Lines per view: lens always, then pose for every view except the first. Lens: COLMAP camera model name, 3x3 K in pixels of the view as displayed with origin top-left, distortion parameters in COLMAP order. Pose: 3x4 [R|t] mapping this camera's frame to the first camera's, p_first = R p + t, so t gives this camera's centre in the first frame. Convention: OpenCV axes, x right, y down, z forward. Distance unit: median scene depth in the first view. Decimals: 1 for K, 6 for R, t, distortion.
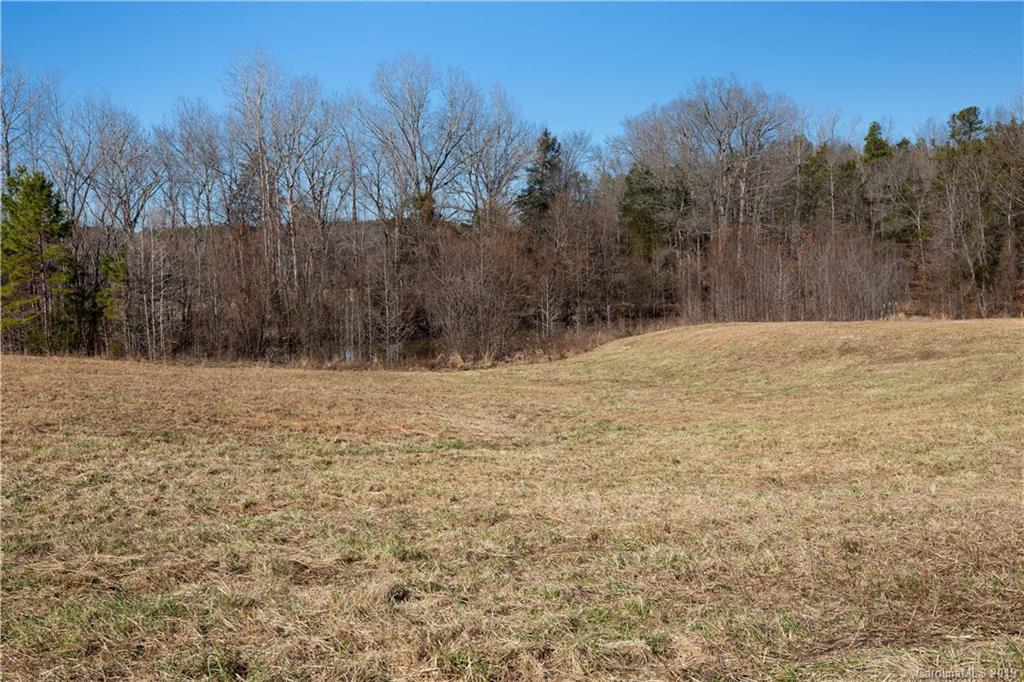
lens RADIAL K [[965.7, 0, 507.5], [0, 965.7, 339.7], [0, 0, 1]] dist [0.051377, 0.000000]
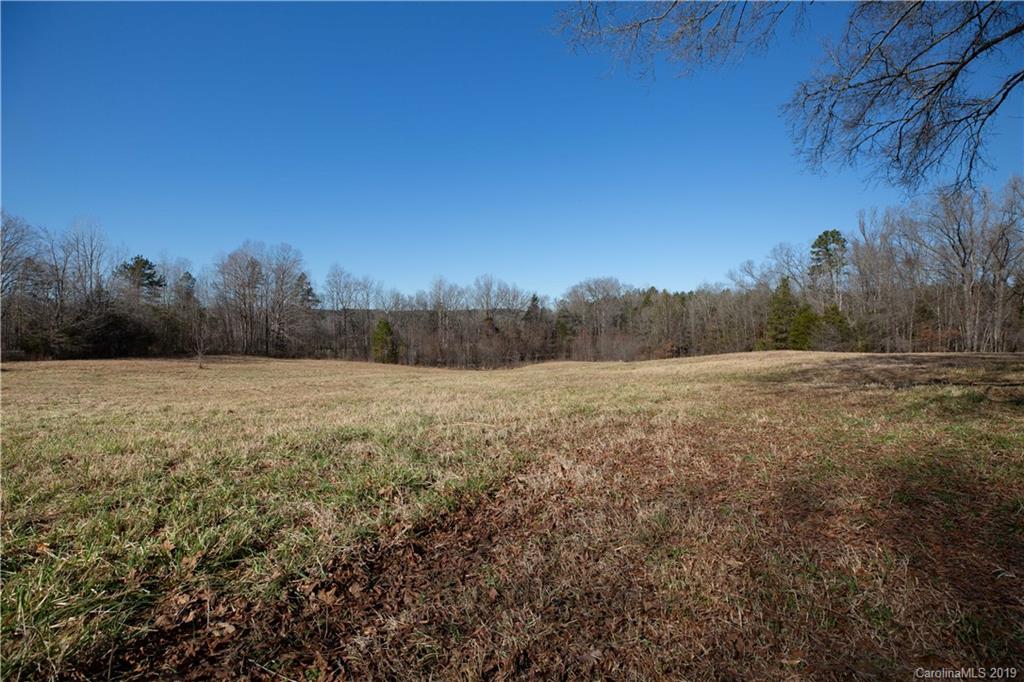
lens RADIAL K [[485.6, 0, 509.1], [0, 485.6, 337.4], [0, 0, 1]] dist [-0.026666, 0.001091]
pose [[0.993623, 0.028662, -0.109054, 0.157435], [-0.034751, 0.997917, -0.054346, -0.001091], [0.107269, 0.057790, 0.992549, -0.580356]]
